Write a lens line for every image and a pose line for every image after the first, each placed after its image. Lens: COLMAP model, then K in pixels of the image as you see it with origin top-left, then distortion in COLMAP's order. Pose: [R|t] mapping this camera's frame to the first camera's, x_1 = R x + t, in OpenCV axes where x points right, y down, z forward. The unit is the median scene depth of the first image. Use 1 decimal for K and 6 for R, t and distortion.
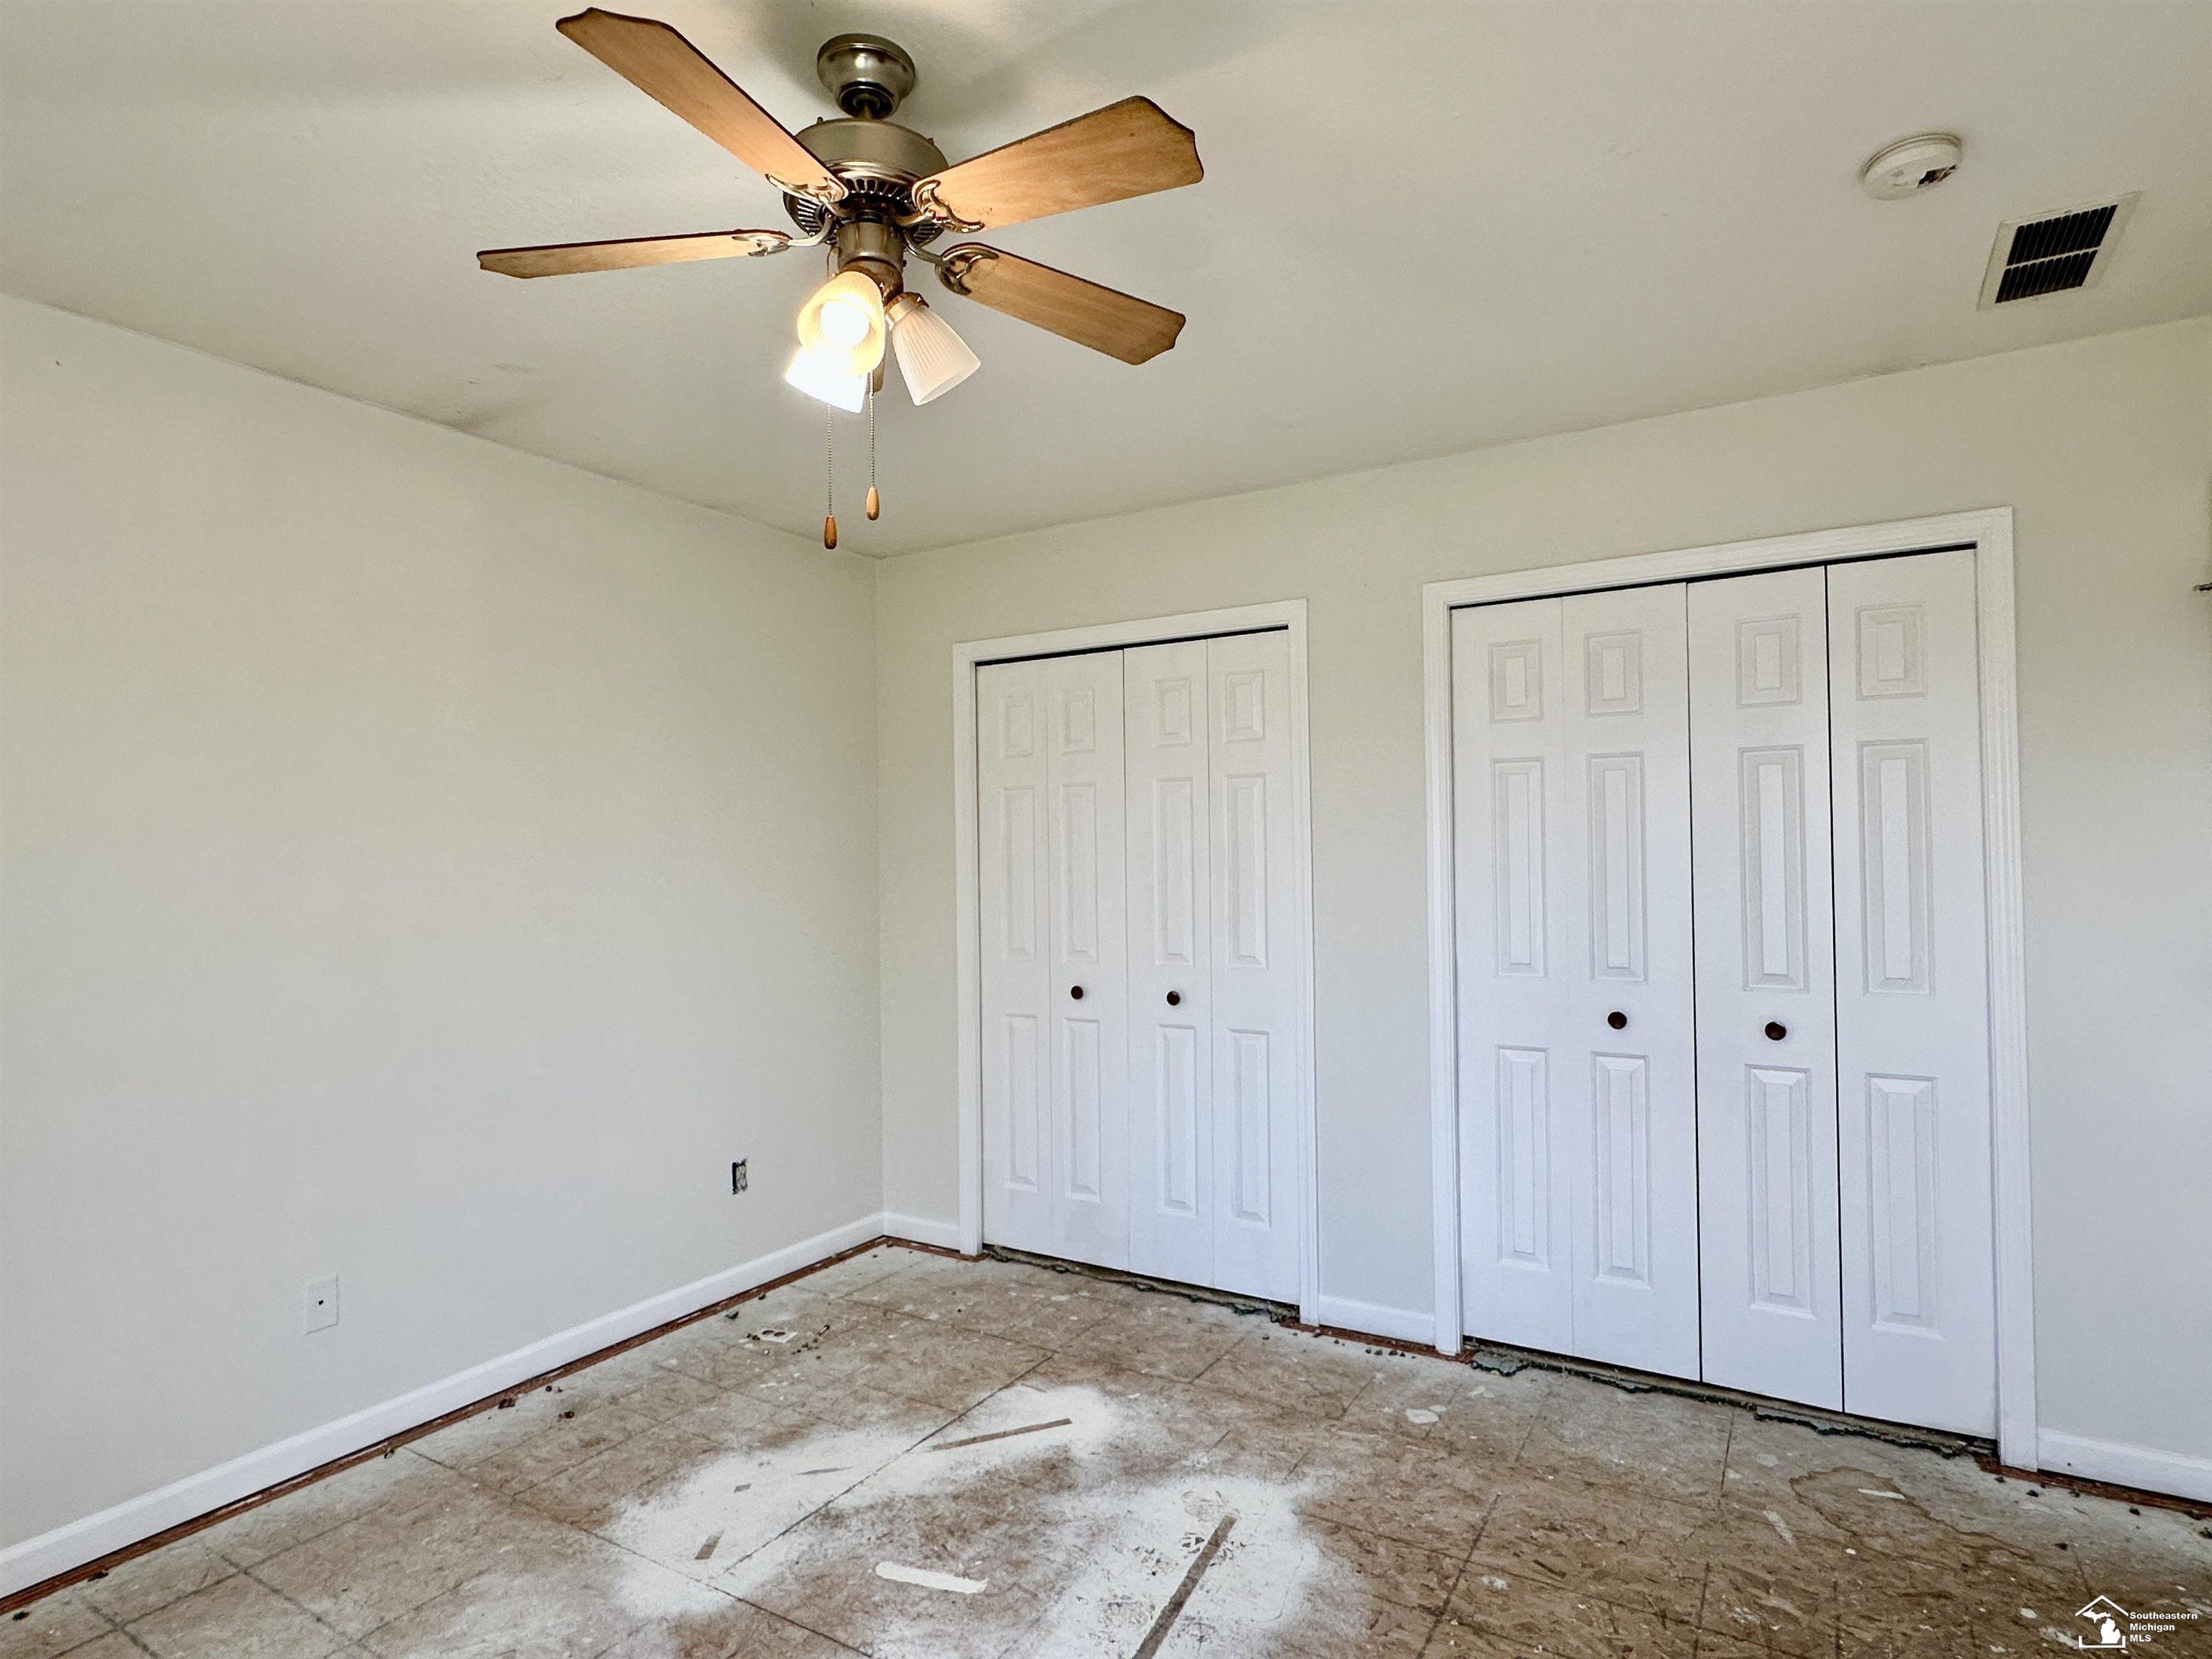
lens RADIAL K [[1169.8, 0, 1111.7], [0, 1169.8, 832.6], [0, 0, 1]] dist [0.003489, -0.001316]
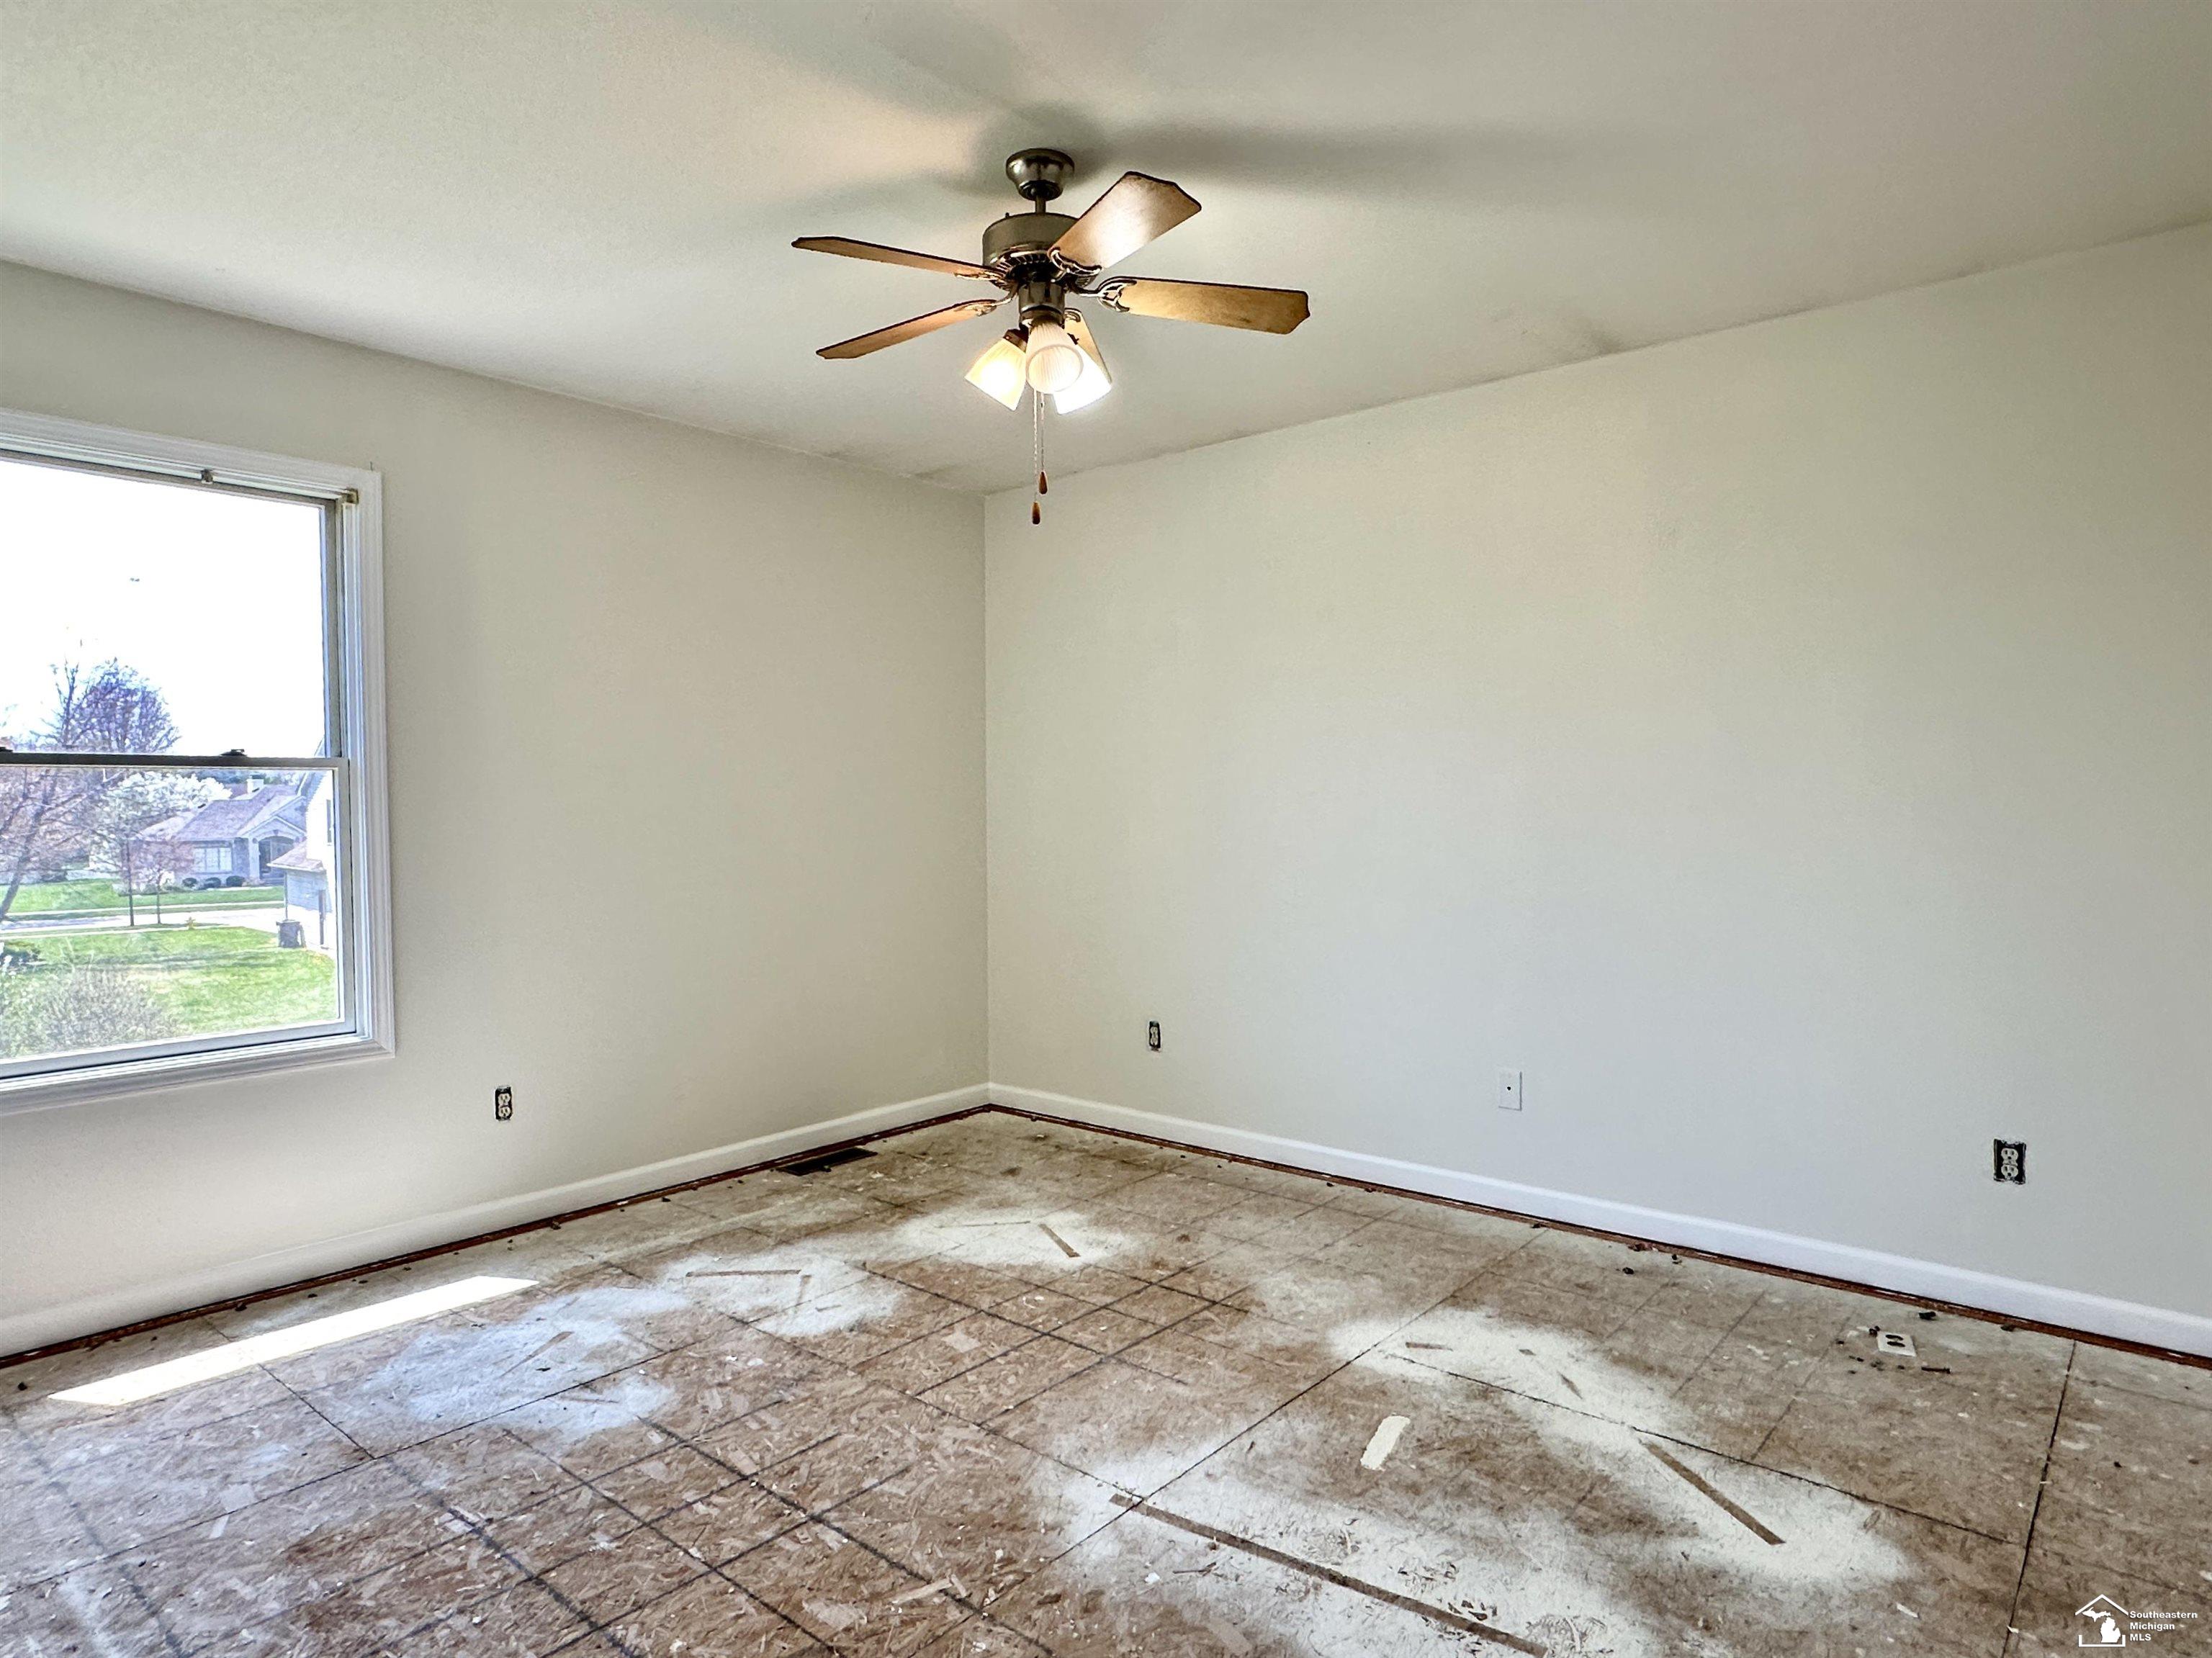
lens RADIAL K [[1294.0, 0, 1111.5], [0, 1294.0, 826.2], [0, 0, 1]] dist [-0.001674, -0.000106]
pose [[-0.158910, 0.030338, -0.986827, 0.796361], [0.029948, 0.999216, 0.025896, 0.057927], [0.986839, -0.025438, -0.159694, 0.789949]]
